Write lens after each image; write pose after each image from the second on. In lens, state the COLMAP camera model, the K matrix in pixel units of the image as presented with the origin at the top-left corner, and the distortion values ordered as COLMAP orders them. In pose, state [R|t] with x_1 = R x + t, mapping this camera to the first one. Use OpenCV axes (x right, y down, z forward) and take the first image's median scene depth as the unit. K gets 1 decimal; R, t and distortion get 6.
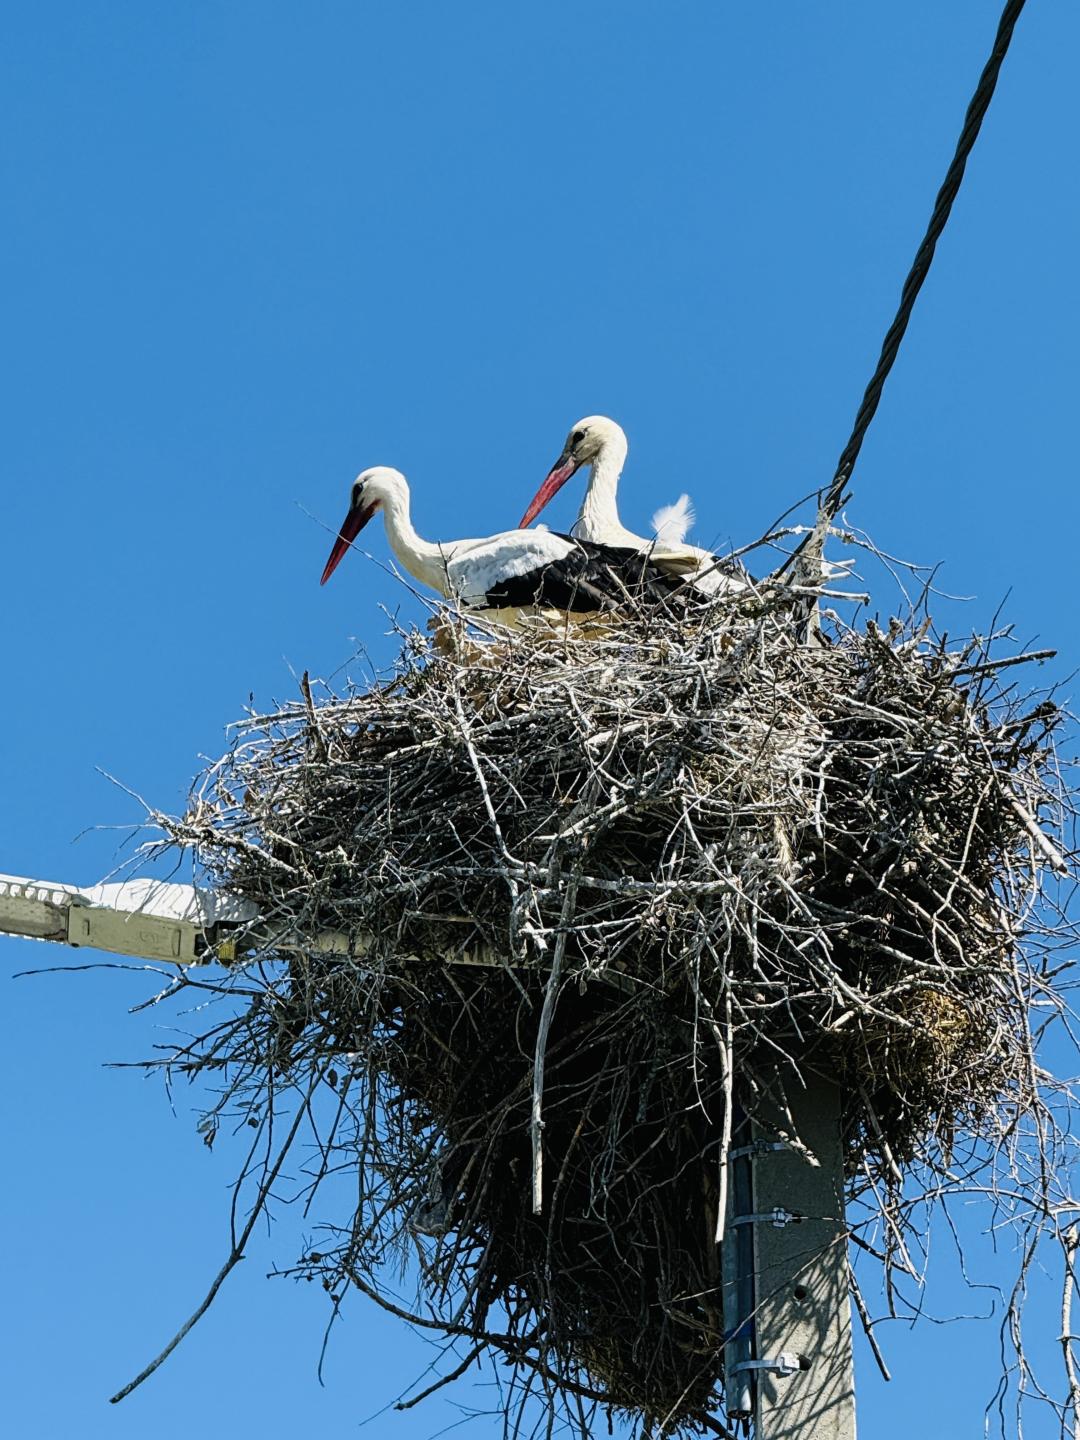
lens RADIAL K [[7154.3, 0, 540.0], [0, 7154.3, 720.0], [0, 0, 1]] dist [0.386562, -13.815036]
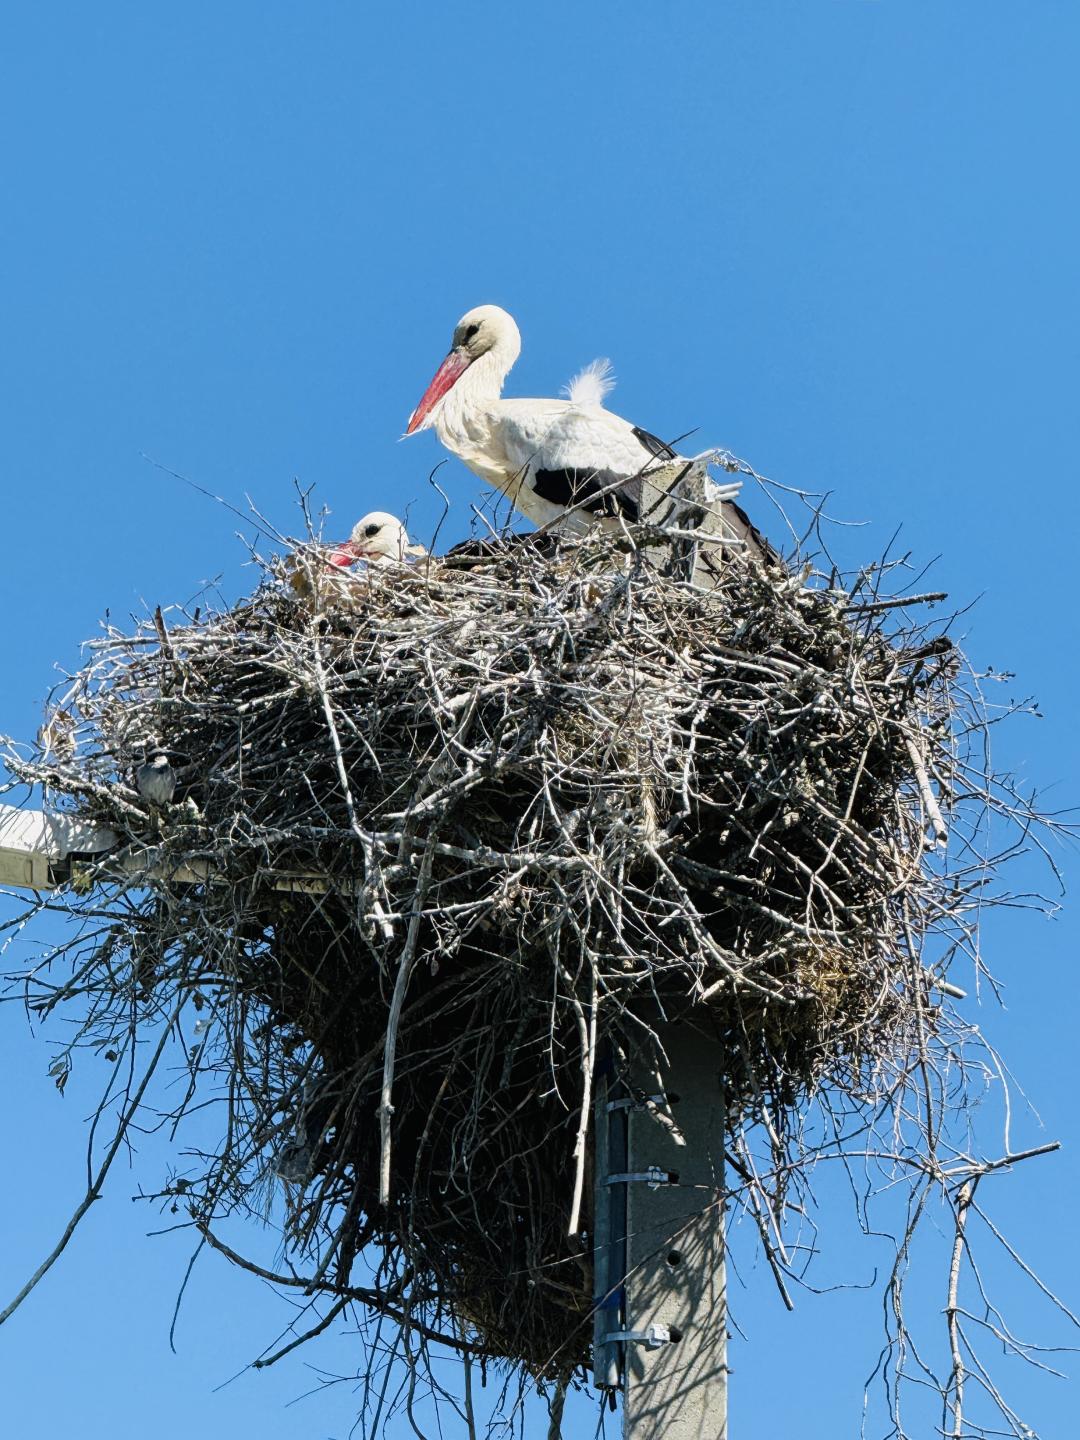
lens RADIAL K [[9881.6, 0, 540.0], [0, 9881.6, 720.0], [0, 0, 1]] dist [-0.139847, 51.127527]
pose [[0.999457, 0.007616, -0.032063, 0.060534], [-0.003876, 0.993345, 0.115110, -0.143969], [0.032726, -0.114923, 0.992835, -0.303353]]
